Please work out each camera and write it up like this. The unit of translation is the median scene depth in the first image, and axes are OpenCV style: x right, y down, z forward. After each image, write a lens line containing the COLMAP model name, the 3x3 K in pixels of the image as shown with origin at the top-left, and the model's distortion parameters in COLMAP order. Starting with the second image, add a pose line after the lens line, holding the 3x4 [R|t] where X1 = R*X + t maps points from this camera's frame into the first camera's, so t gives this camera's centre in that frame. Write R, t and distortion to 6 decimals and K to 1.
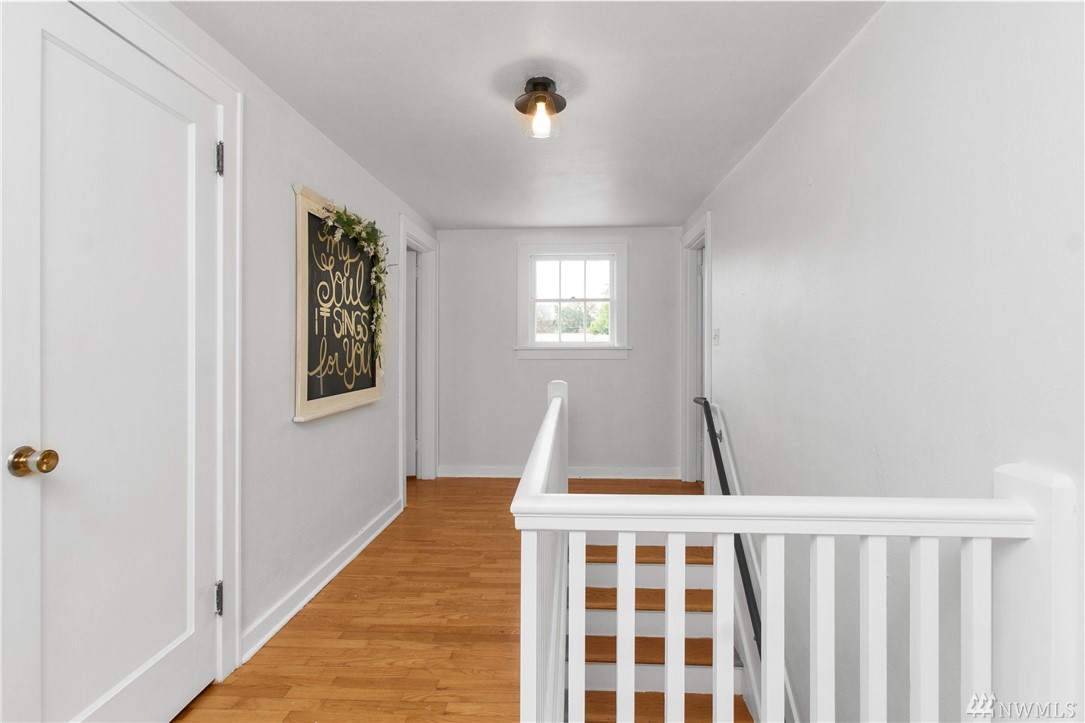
lens RADIAL K [[503.7, 0, 543.8], [0, 503.7, 352.2], [0, 0, 1]] dist [-0.000153, 0.002311]
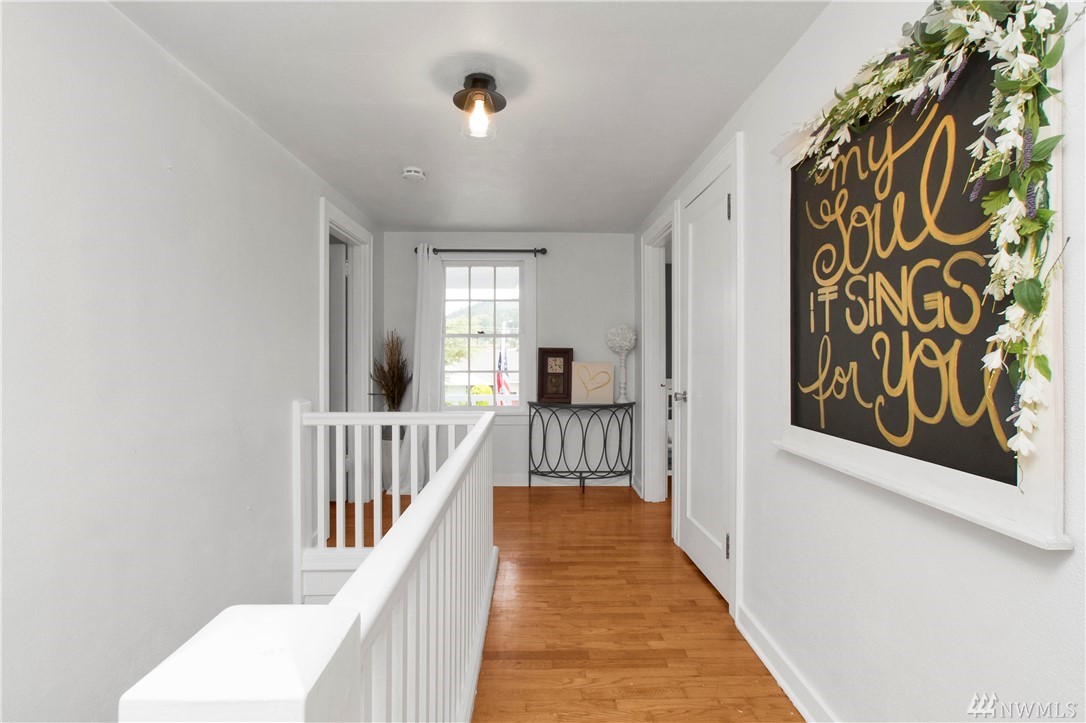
lens RADIAL K [[504.2, 0, 539.0], [0, 504.2, 355.9], [0, 0, 1]] dist [-0.000153, 0.002311]
pose [[-0.997641, -0.000618, -0.068647, -0.046032], [-0.001558, 0.999906, 0.013640, -0.012226], [0.068633, 0.013715, -0.997548, 1.544848]]
